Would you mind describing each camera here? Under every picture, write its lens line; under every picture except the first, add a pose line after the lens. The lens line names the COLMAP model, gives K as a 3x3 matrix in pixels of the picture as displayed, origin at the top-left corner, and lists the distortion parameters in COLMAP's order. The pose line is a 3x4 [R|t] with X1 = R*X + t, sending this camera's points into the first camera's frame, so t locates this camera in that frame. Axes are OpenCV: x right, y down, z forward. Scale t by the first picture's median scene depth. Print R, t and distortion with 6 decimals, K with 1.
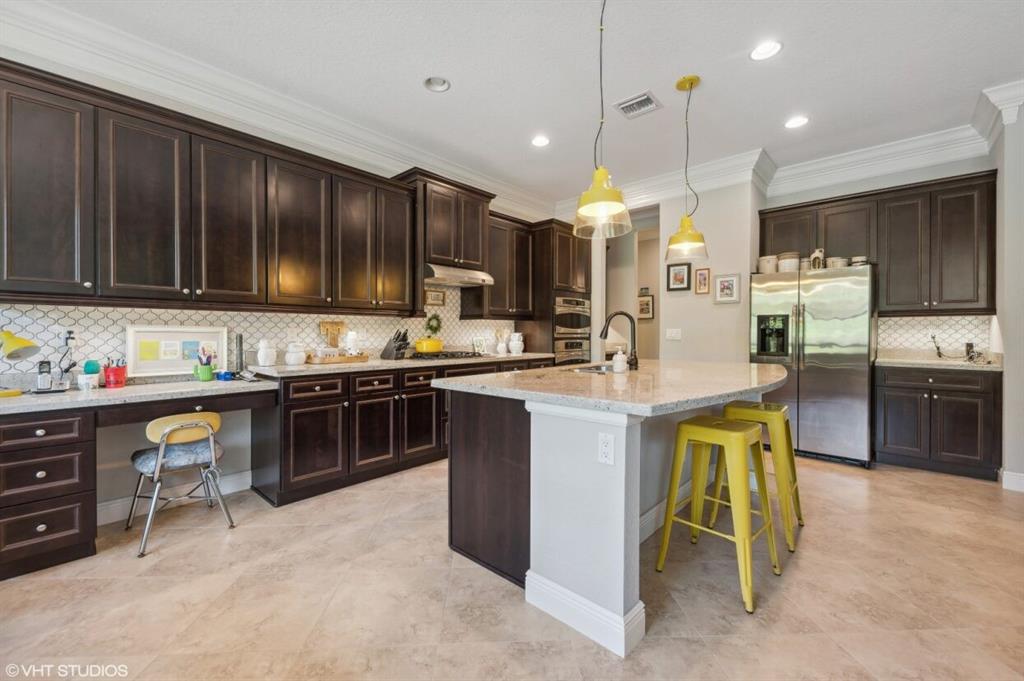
lens RADIAL K [[397.8, 0, 508.5], [0, 397.8, 332.8], [0, 0, 1]] dist [0.001086, 0.000056]
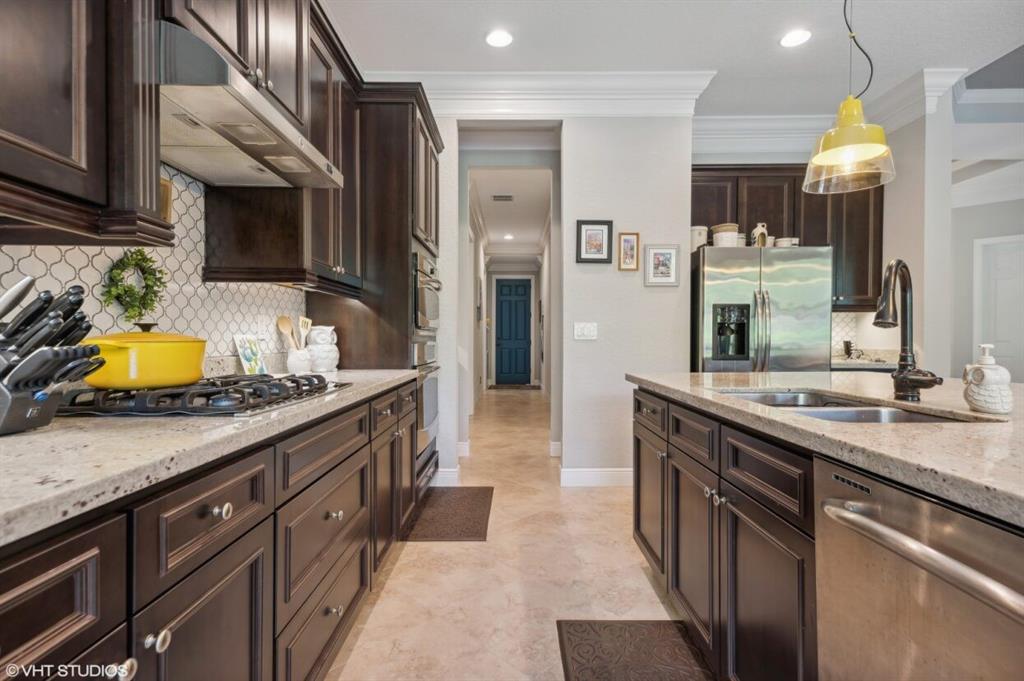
lens RADIAL K [[491.5, 0, 509.1], [0, 491.5, 341.6], [0, 0, 1]] dist [0.003941, 0.000164]
pose [[0.741276, -0.003793, 0.671190, -0.219330], [-0.000231, 0.999983, 0.005906, 0.016766], [-0.671200, -0.004533, 0.741262, 0.541292]]
